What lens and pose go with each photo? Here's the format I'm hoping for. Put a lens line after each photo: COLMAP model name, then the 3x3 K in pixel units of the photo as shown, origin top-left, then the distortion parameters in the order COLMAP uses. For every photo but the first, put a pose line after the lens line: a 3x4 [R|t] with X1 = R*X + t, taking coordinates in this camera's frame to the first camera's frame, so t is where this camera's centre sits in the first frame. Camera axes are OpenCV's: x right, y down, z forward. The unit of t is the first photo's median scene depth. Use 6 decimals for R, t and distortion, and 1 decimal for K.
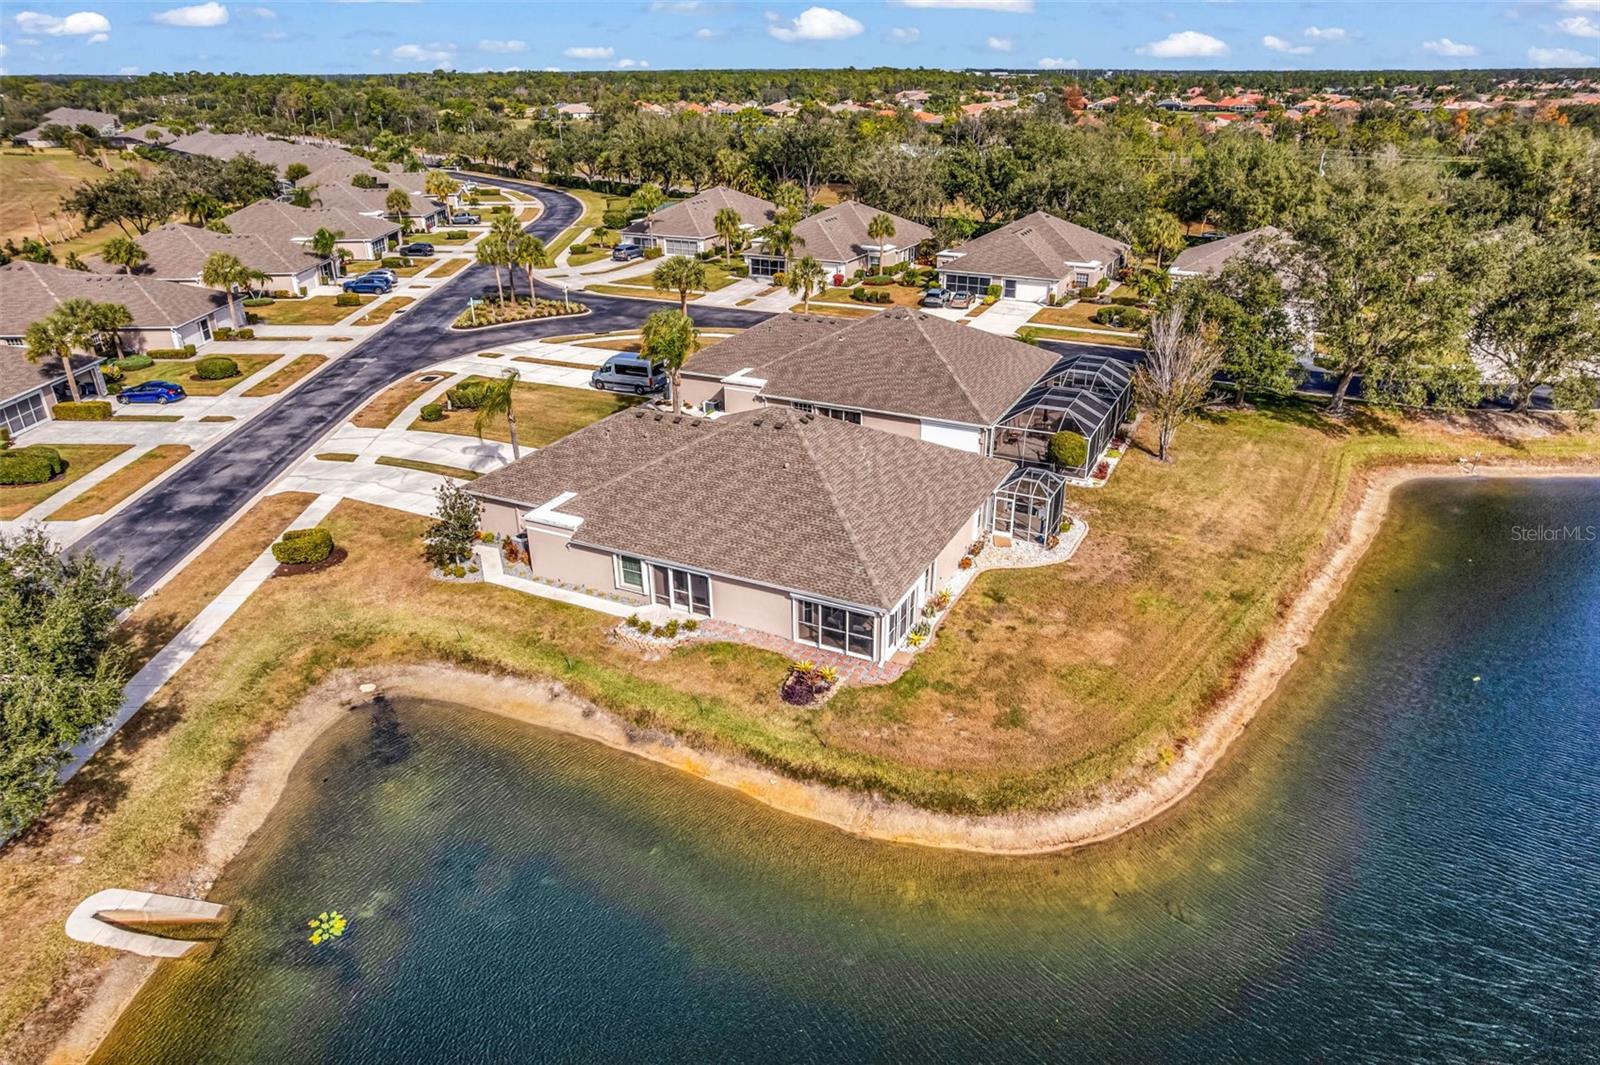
lens RADIAL K [[1037.0, 0, 809.3], [0, 1037.0, 509.7], [0, 0, 1]] dist [-0.089867, 0.086886]
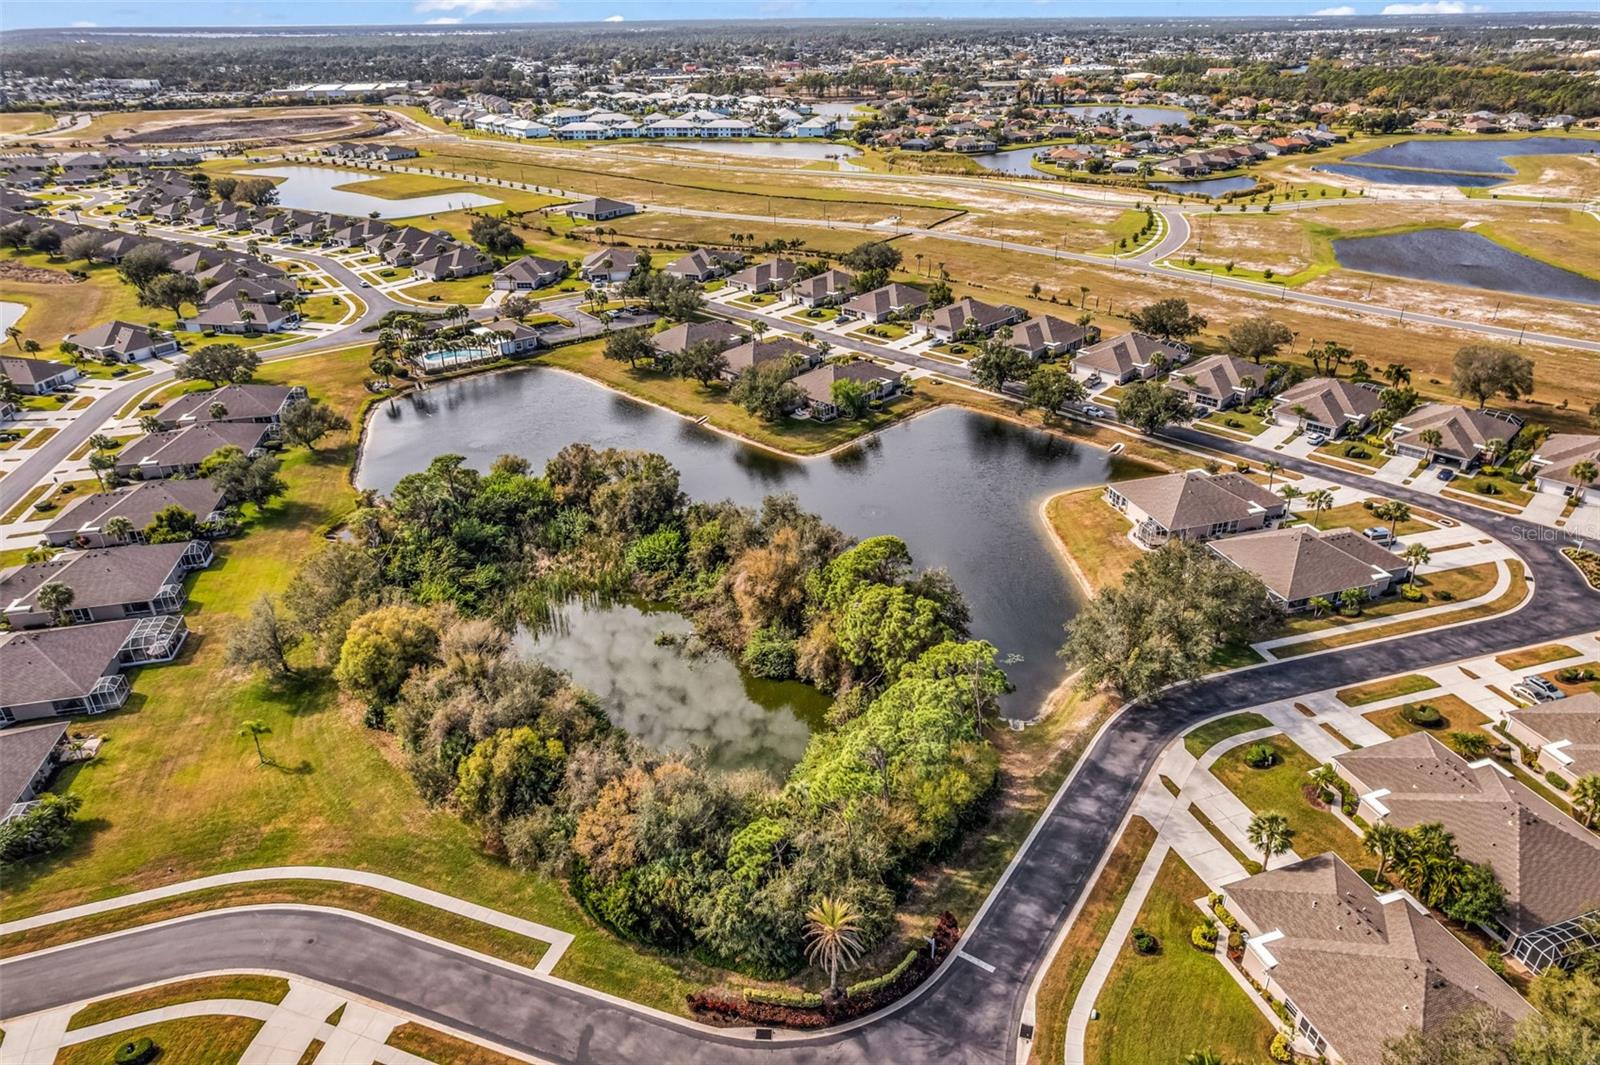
lens RADIAL K [[1027.8, 0, 814.3], [0, 1027.8, 546.7], [0, 0, 1]] dist [-0.084974, 0.078284]
pose [[-0.731610, 0.327558, -0.597873, 2.284936], [-0.259205, 0.677479, 0.688357, -1.484652], [0.630523, 0.658581, -0.410745, 1.366826]]
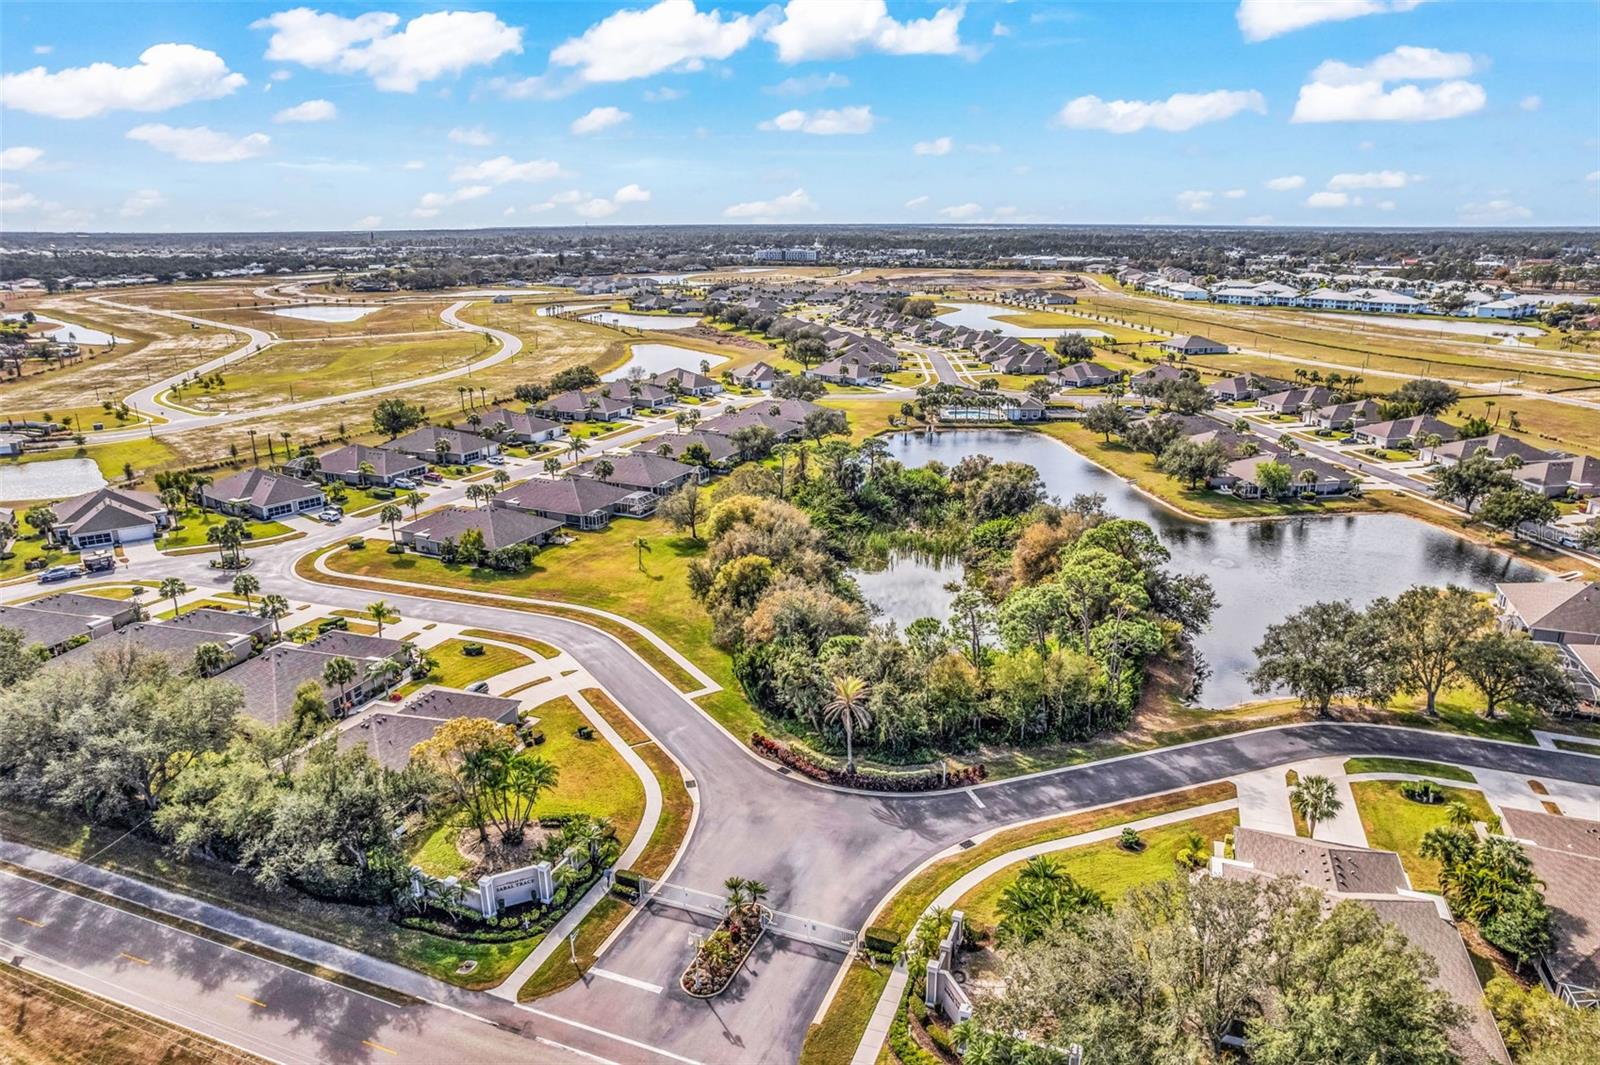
lens RADIAL K [[1037.0, 0, 809.3], [0, 1037.0, 509.7], [0, 0, 1]] dist [-0.089867, 0.086886]
pose [[-0.996652, 0.027993, -0.076817, 1.824443], [-0.026559, 0.777750, 0.628013, -1.517897], [0.077324, 0.627950, -0.774403, 2.240212]]
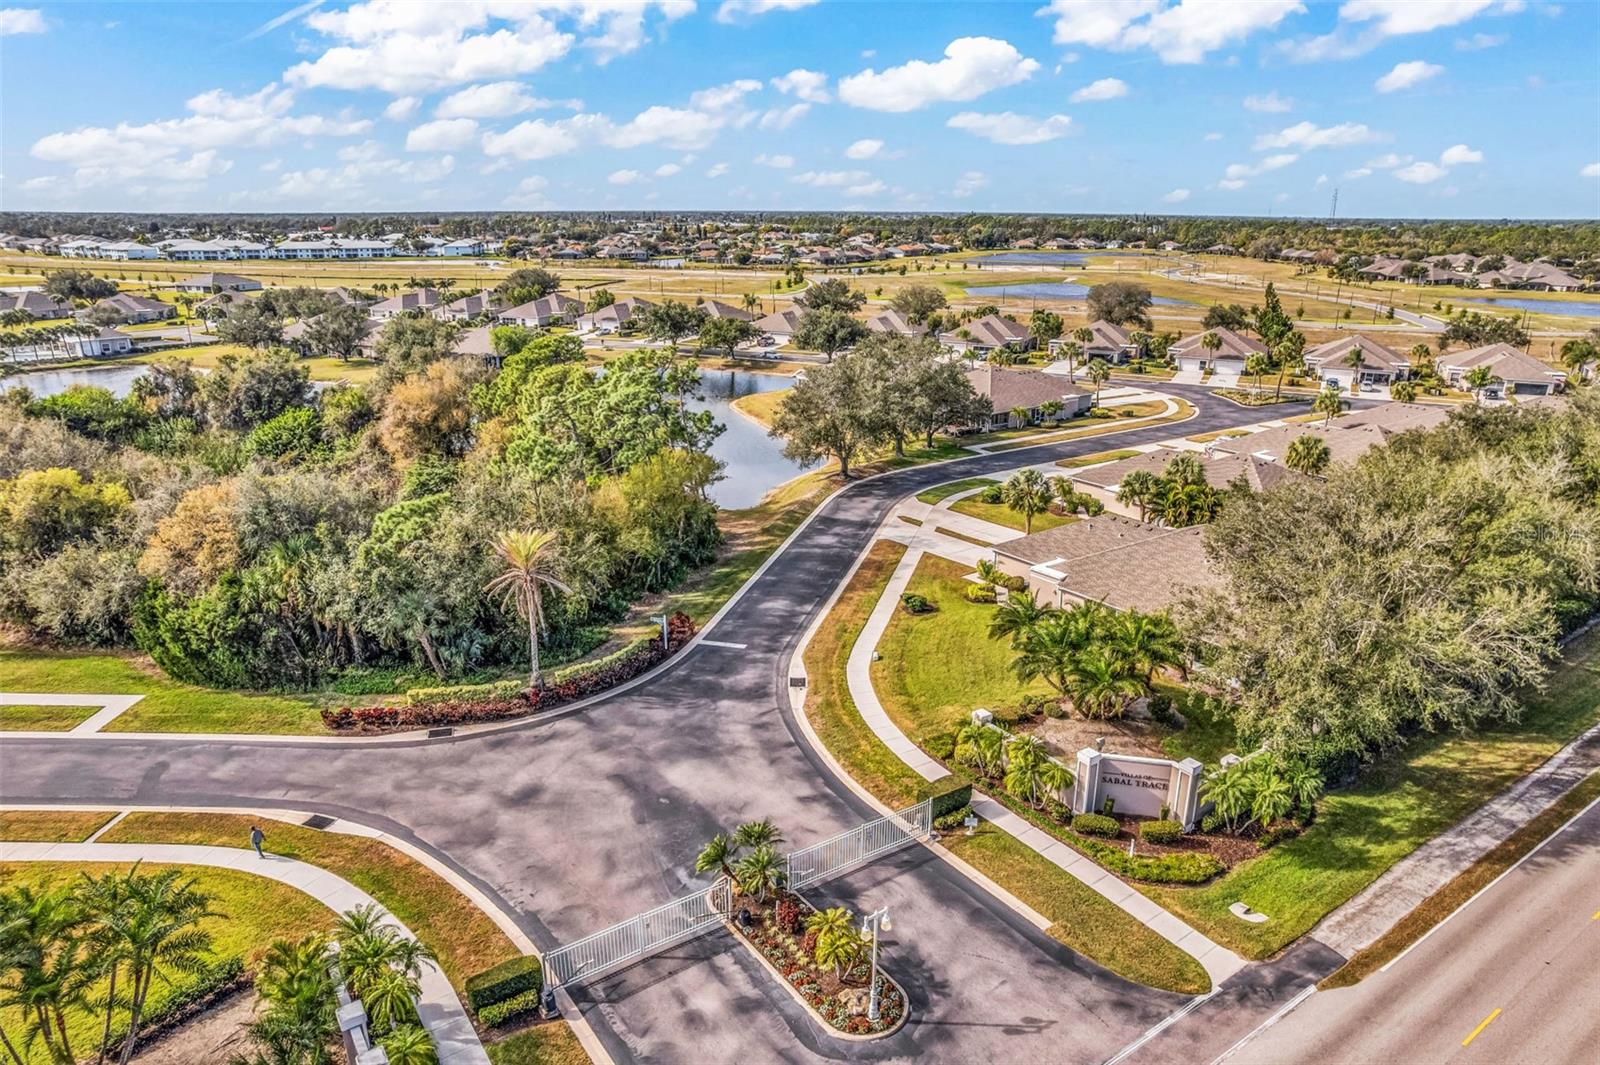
lens RADIAL K [[1027.8, 0, 814.3], [0, 1027.8, 546.7], [0, 0, 1]] dist [-0.084974, 0.078284]
pose [[-0.477641, 0.276710, -0.833841, 2.317151], [-0.350546, 0.810256, 0.469683, -0.824389], [0.805591, 0.516640, -0.290012, 1.658760]]
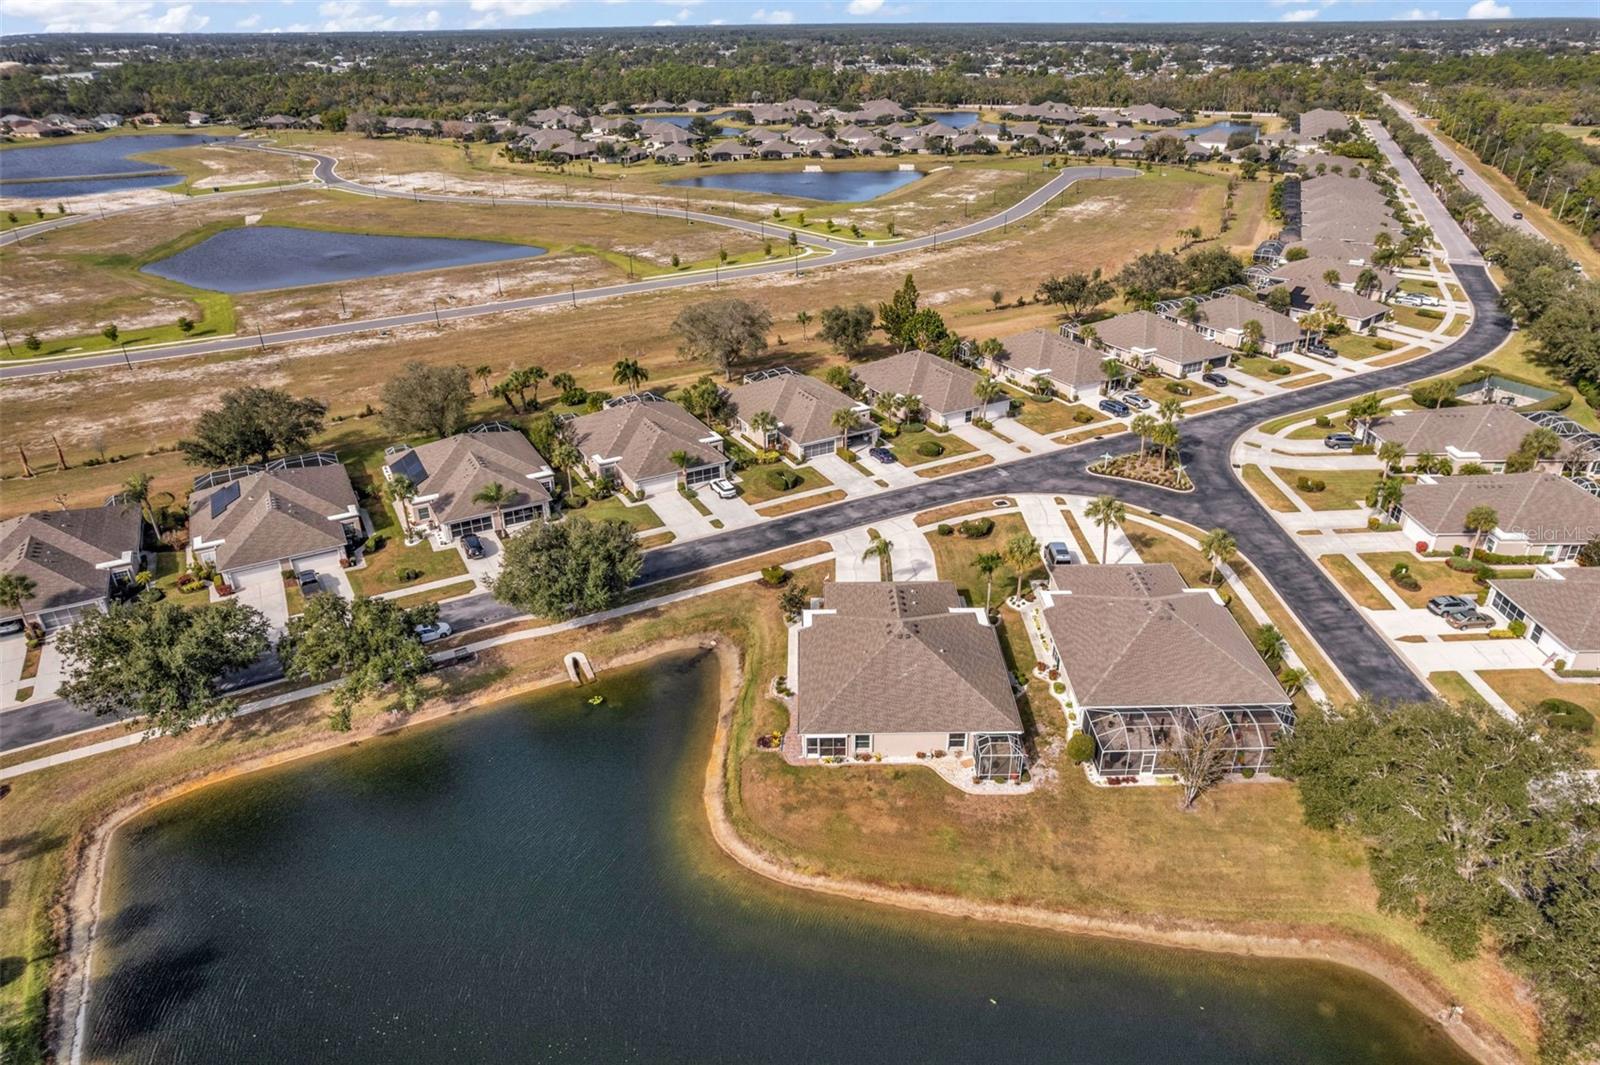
lens RADIAL K [[1027.8, 0, 814.3], [0, 1027.8, 546.7], [0, 0, 1]] dist [-0.084974, 0.078284]
pose [[0.444245, 0.413017, -0.795024, 0.981482], [-0.346788, 0.897495, 0.272472, -0.505051], [0.826066, 0.154660, 0.541937, -0.082610]]
